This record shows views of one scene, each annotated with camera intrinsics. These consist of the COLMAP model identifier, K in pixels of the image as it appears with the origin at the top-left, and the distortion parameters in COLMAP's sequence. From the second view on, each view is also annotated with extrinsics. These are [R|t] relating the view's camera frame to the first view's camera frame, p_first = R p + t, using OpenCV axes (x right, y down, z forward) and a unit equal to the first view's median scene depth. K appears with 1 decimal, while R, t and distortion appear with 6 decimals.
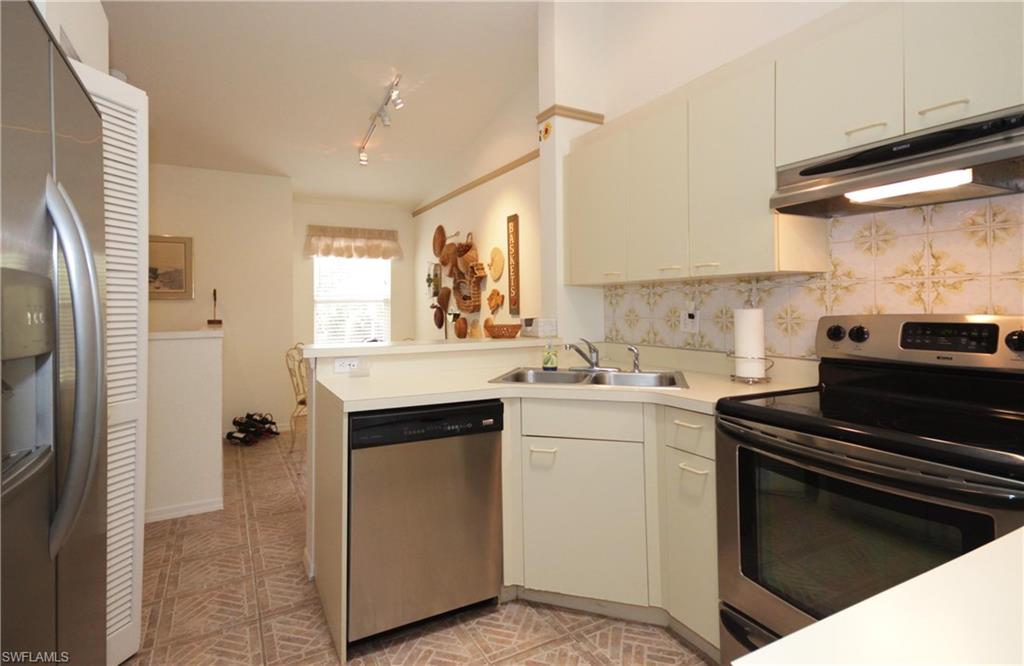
lens RADIAL K [[495.9, 0, 485.9], [0, 495.9, 308.0], [0, 0, 1]] dist [0.002979, 0.000226]
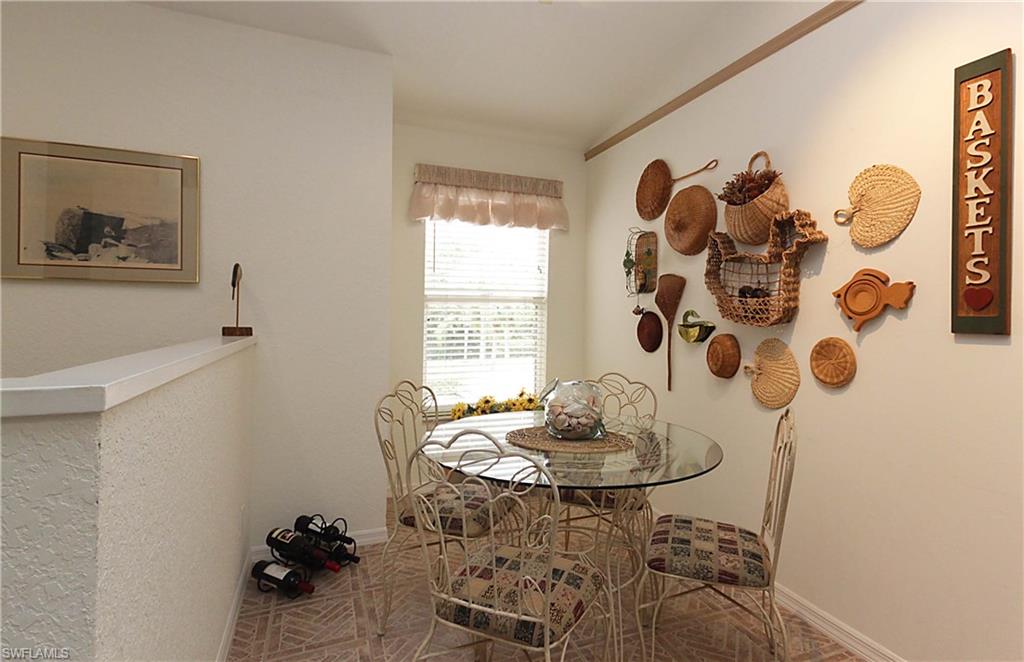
lens RADIAL K [[495.9, 0, 513.1], [0, 495.9, 324.3], [0, 0, 1]] dist [0.002979, 0.000226]
pose [[0.992695, 0.024354, -0.118167, -0.182163], [-0.022638, 0.999618, 0.015848, 0.006165], [0.118508, -0.013057, 0.992867, 0.455834]]
